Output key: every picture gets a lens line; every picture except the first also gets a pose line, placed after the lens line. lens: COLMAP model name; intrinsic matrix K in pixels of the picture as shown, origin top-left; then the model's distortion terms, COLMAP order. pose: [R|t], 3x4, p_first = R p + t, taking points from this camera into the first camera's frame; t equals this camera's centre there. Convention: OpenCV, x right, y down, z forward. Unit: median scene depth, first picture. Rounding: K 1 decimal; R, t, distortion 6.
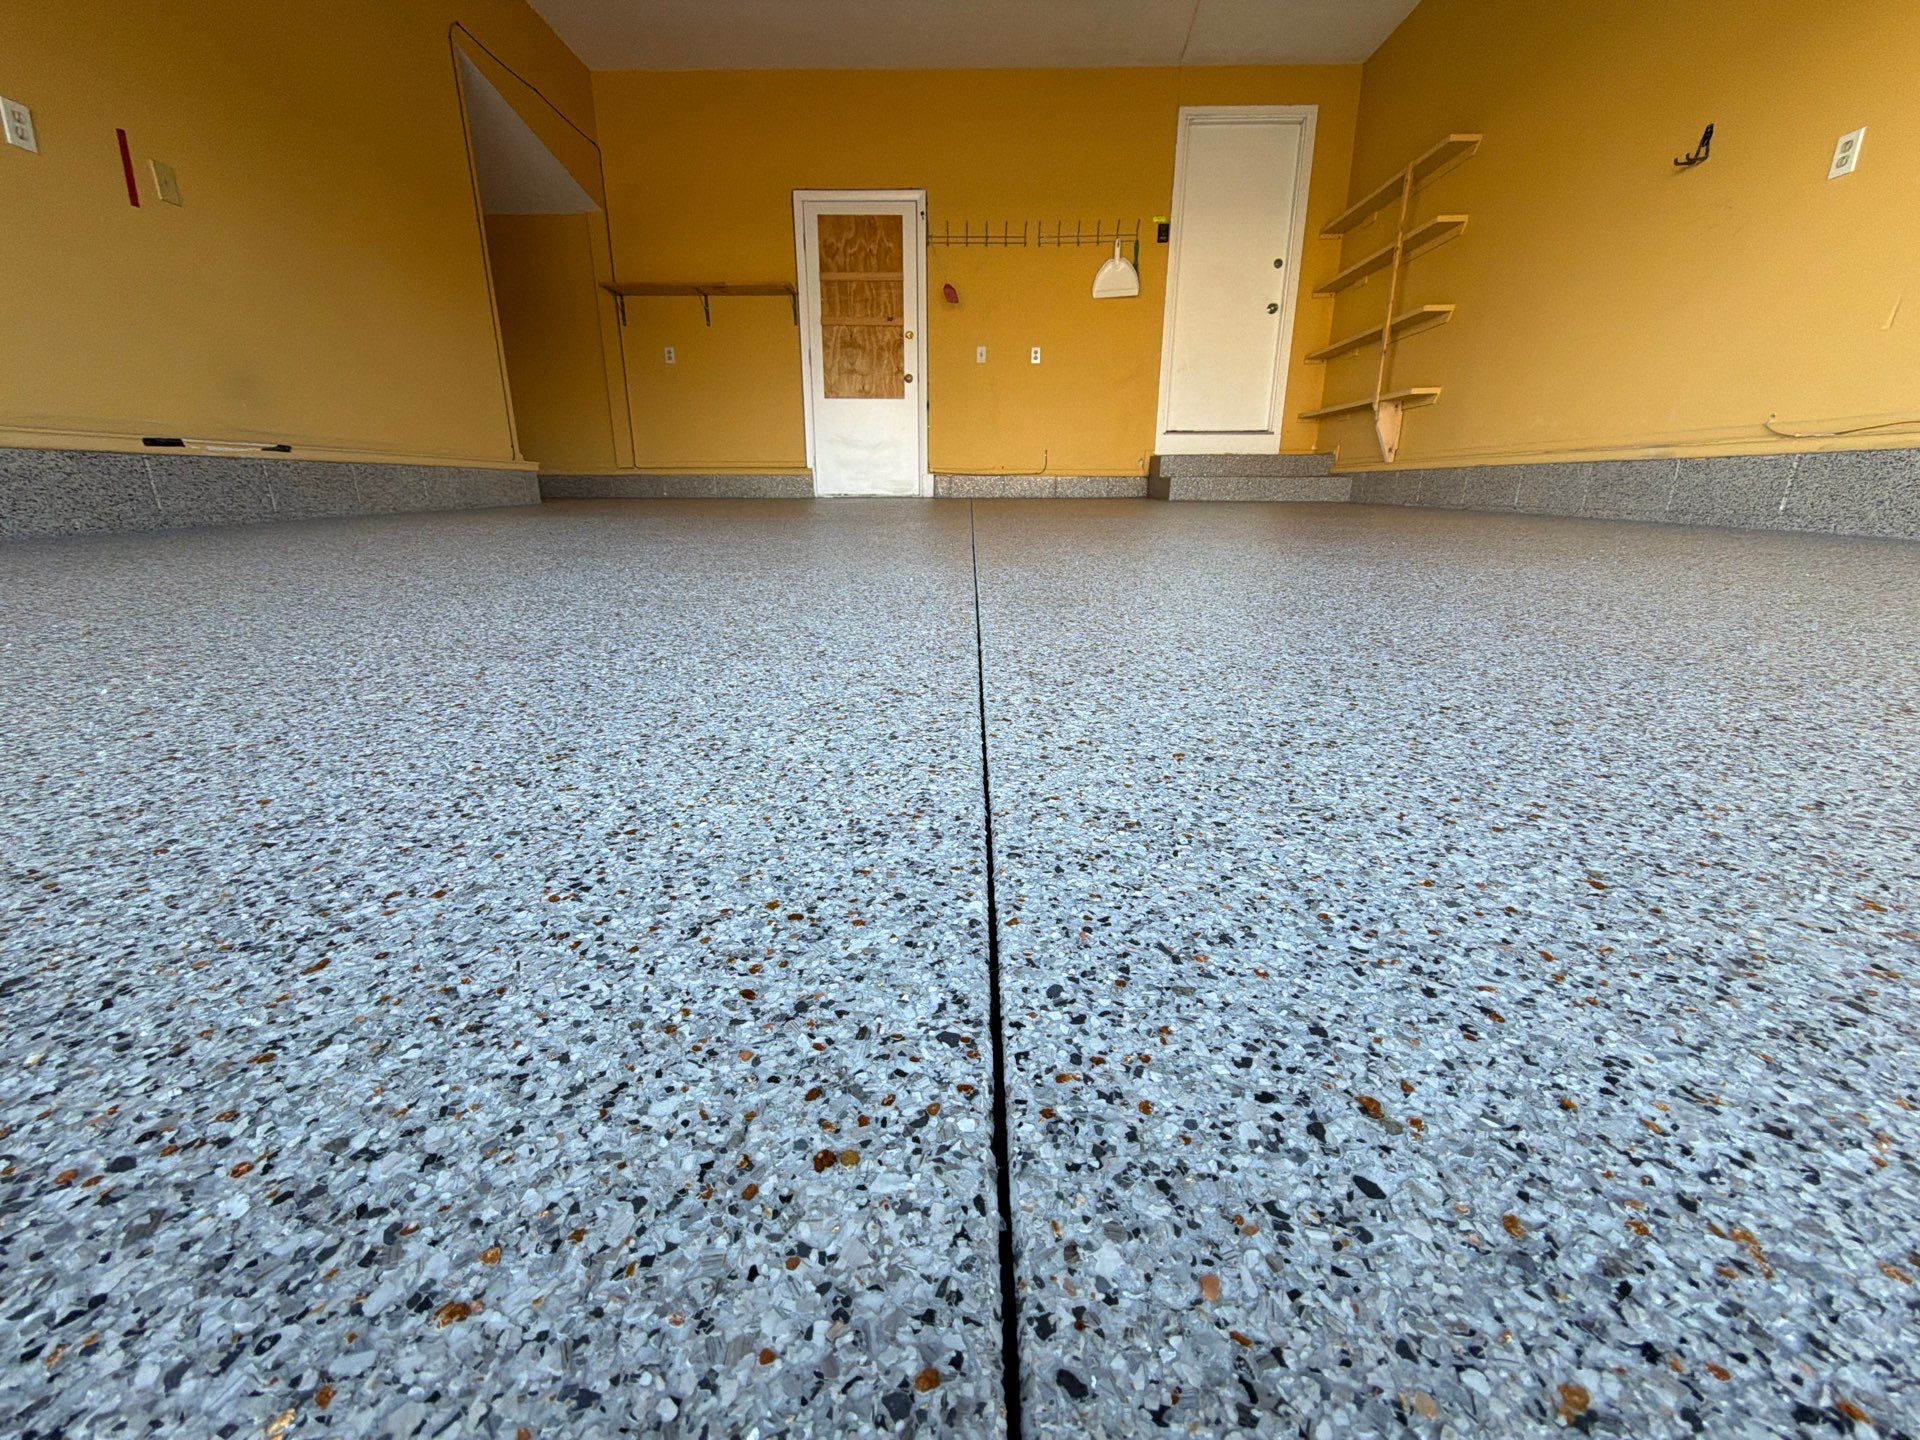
lens RADIAL K [[763.5, 0, 960.9], [0, 763.5, 718.2], [0, 0, 1]] dist [0.000477, -0.000213]
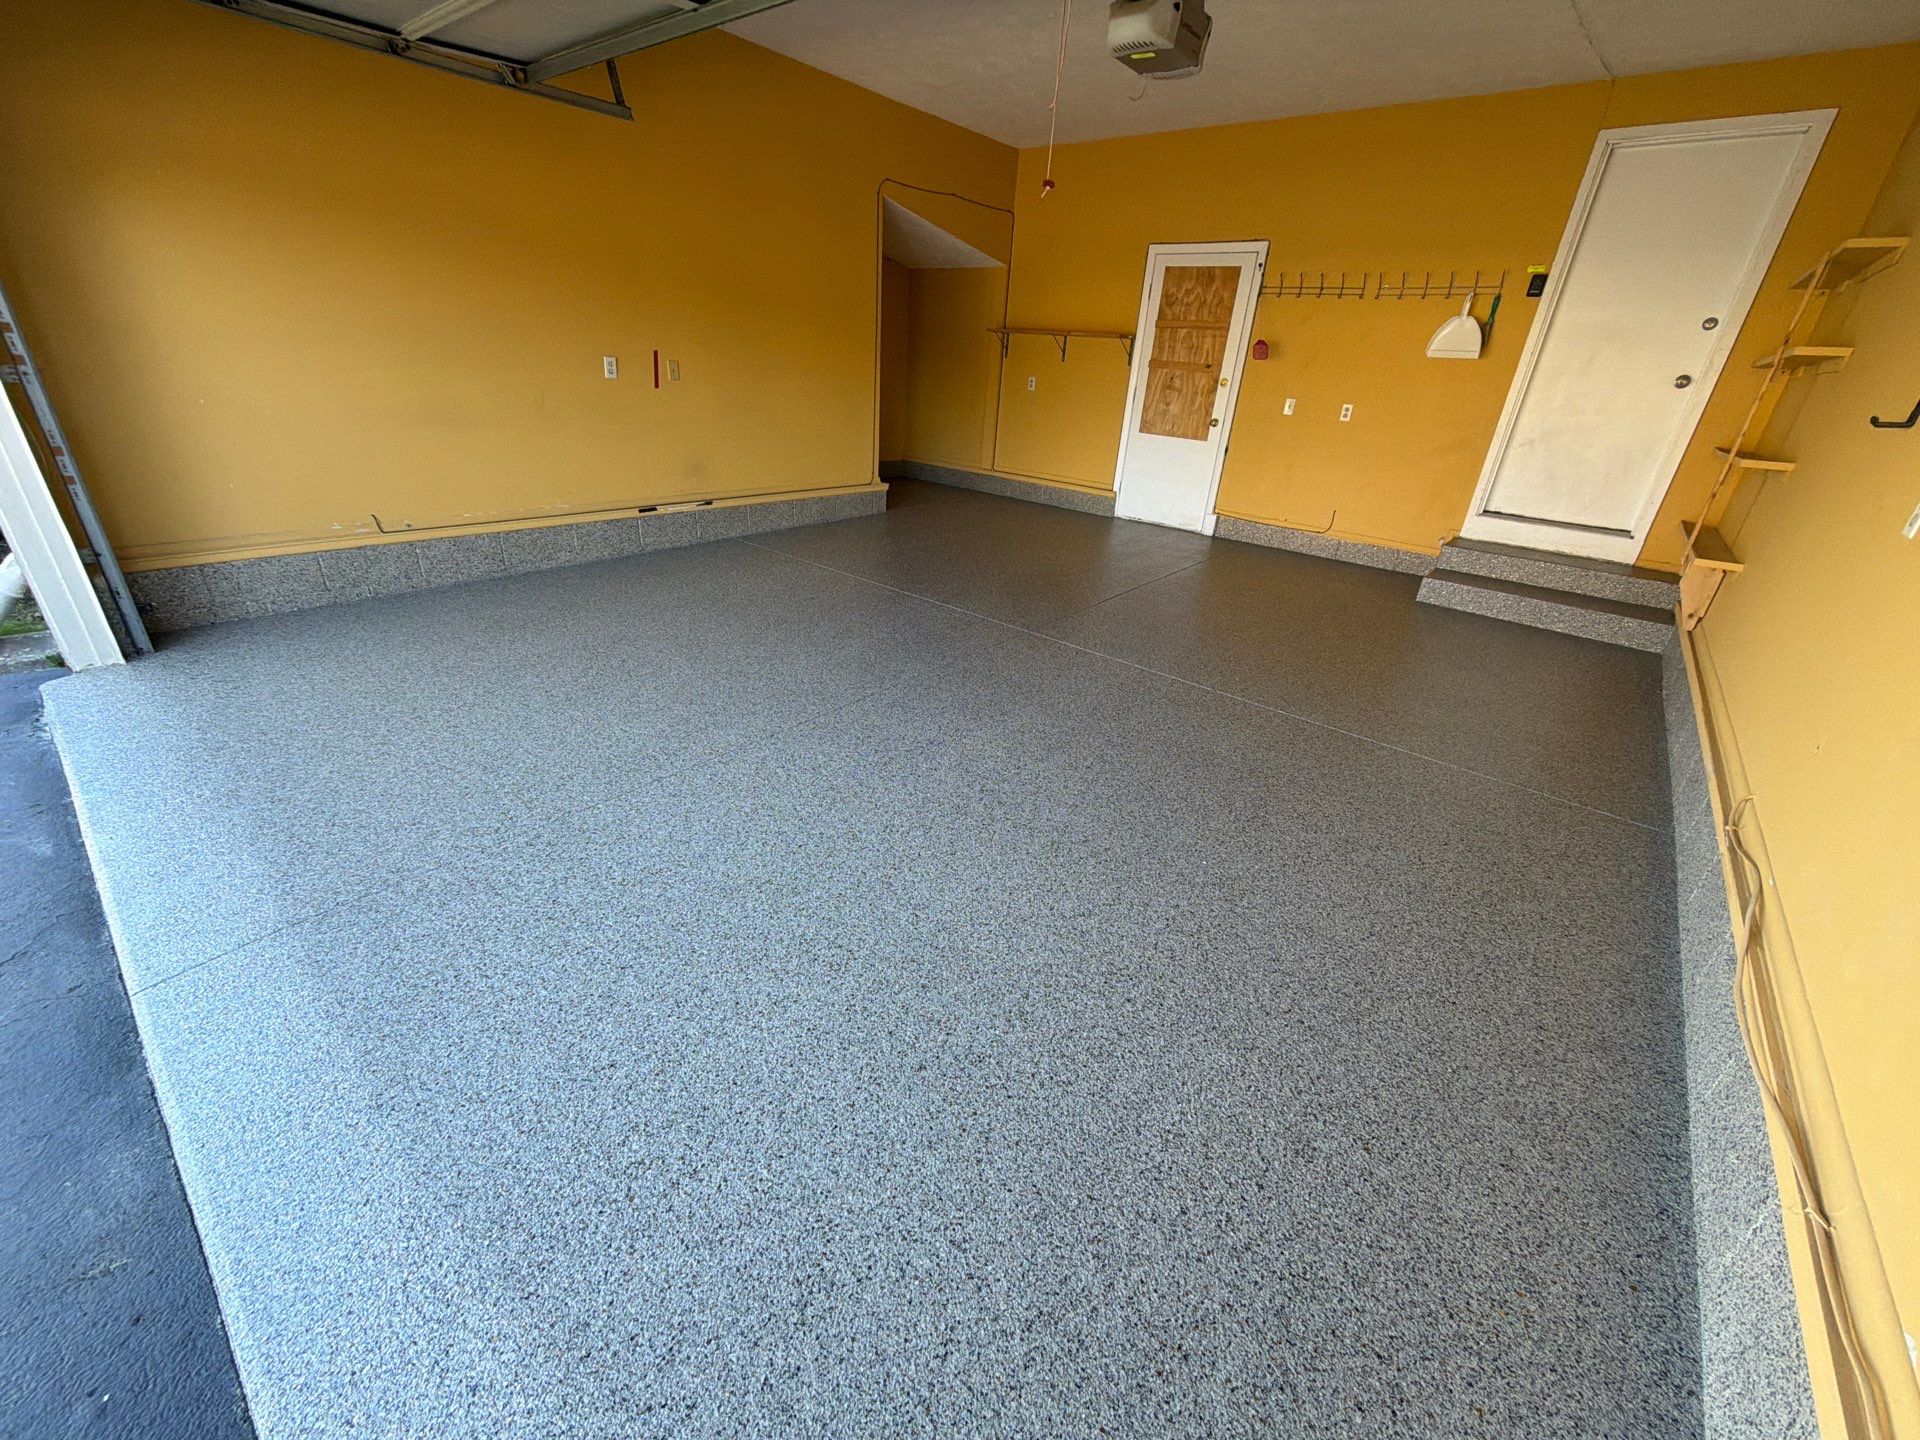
lens RADIAL K [[763.5, 0, 962.1], [0, 763.5, 719.5], [0, 0, 1]] dist [0.000477, -0.000213]
pose [[0.777064, 0.313765, -0.545640, 0.972792], [-0.239541, 0.949079, 0.204619, -0.507818], [0.582057, -0.028299, 0.812655, -0.181866]]
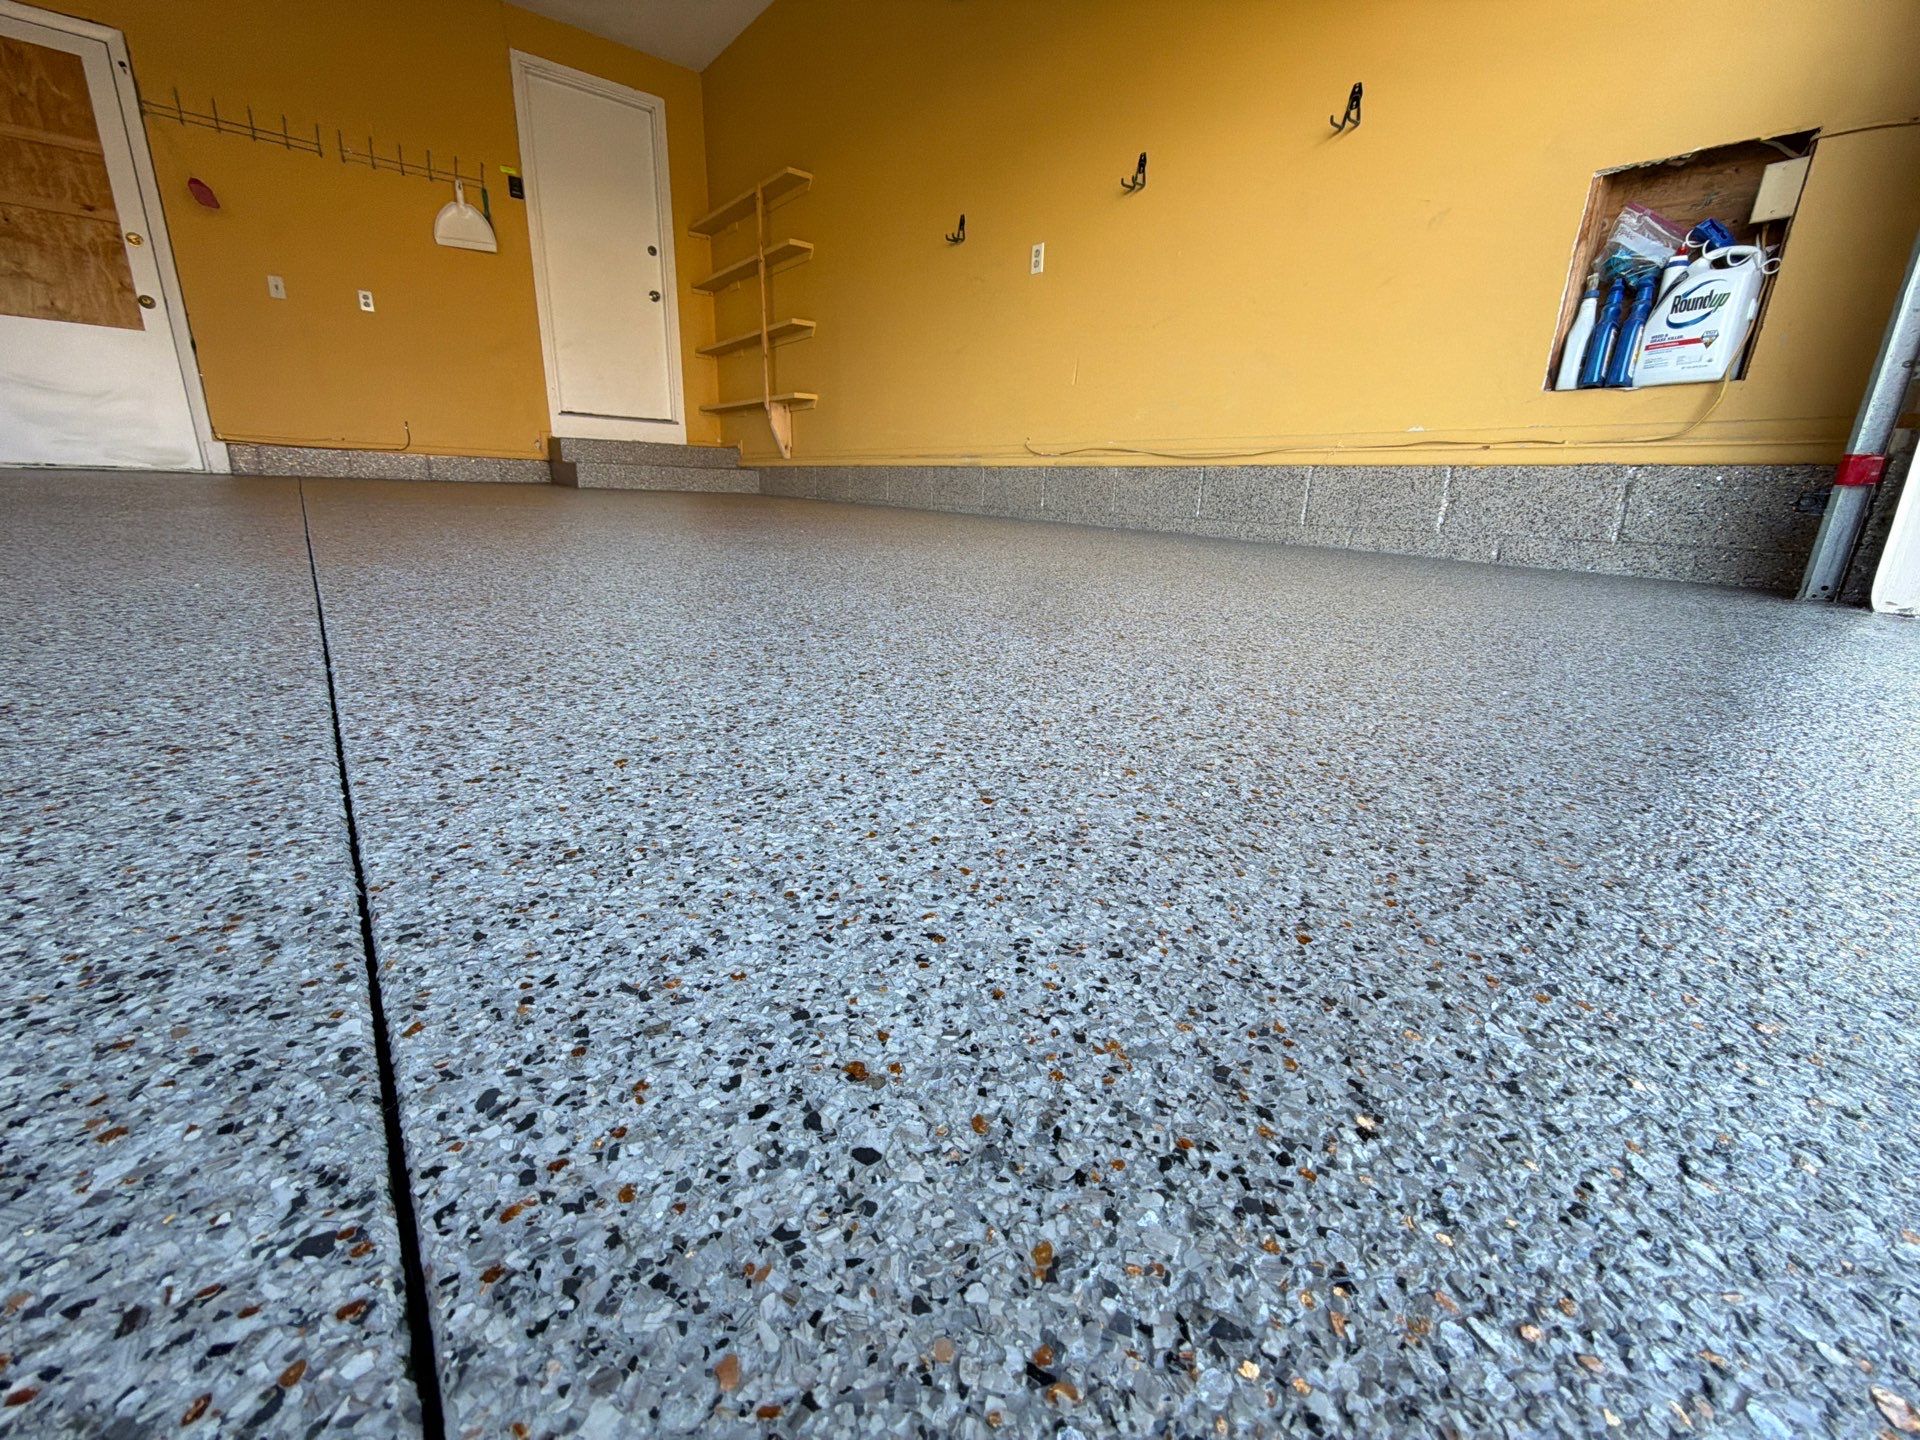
lens RADIAL K [[763.5, 0, 959.6], [0, 763.5, 718.4], [0, 0, 1]] dist [0.000477, -0.000213]
pose [[0.764319, -0.159993, 0.624675, 0.007577], [0.152546, 0.986096, 0.065913, -0.000067], [-0.626535, 0.044913, 0.778098, 0.009461]]
